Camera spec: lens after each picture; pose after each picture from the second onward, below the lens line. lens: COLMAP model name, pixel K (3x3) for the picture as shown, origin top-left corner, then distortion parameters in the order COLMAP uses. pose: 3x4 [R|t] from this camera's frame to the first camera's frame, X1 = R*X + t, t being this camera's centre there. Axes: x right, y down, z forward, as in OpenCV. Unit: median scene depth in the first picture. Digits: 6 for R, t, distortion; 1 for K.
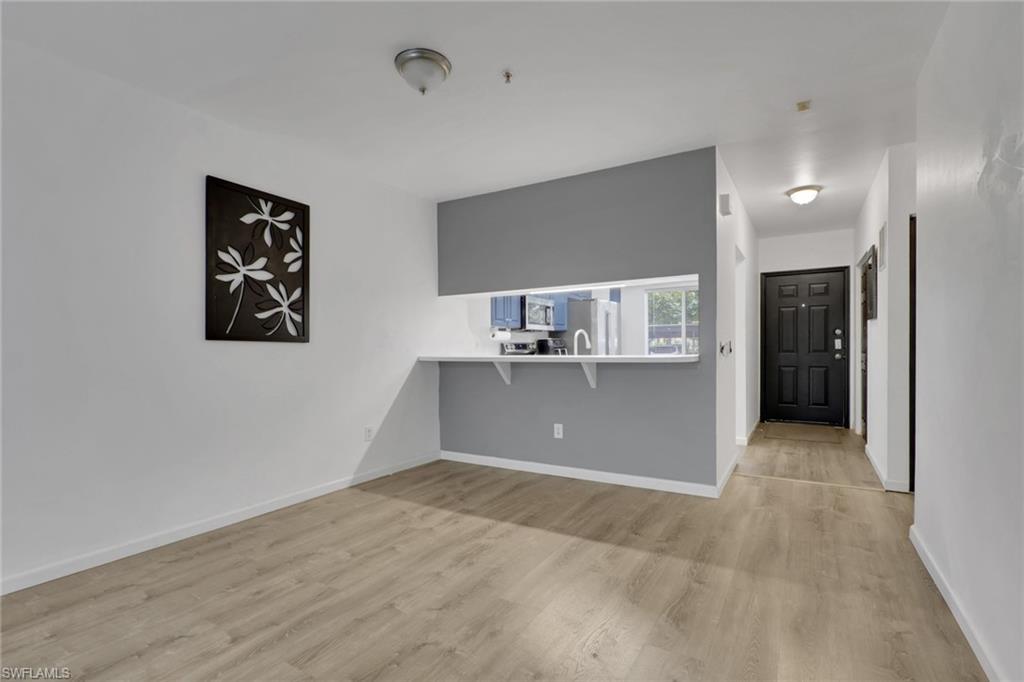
lens RADIAL K [[497.0, 0, 515.3], [0, 497.0, 342.3], [0, 0, 1]] dist [-0.003830, -0.000230]
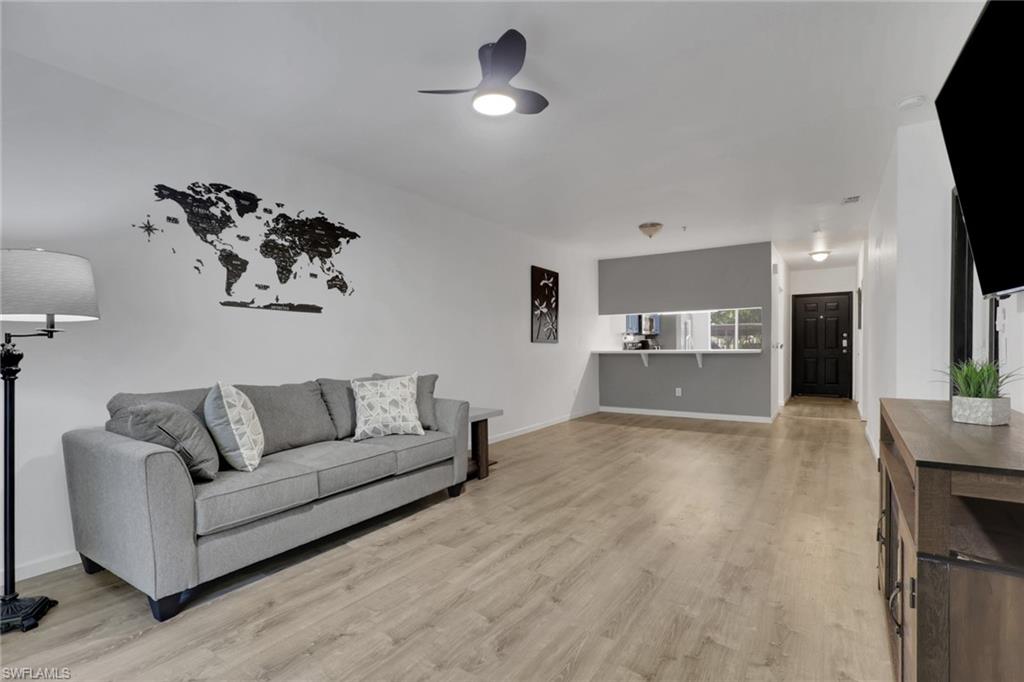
lens RADIAL K [[497.0, 0, 508.8], [0, 497.0, 344.0], [0, 0, 1]] dist [-0.003830, -0.000230]
pose [[0.998817, 0.000648, -0.048625, -0.381205], [-0.000176, 0.999953, 0.009710, -0.010747], [0.048629, -0.009689, 0.998770, -0.715890]]
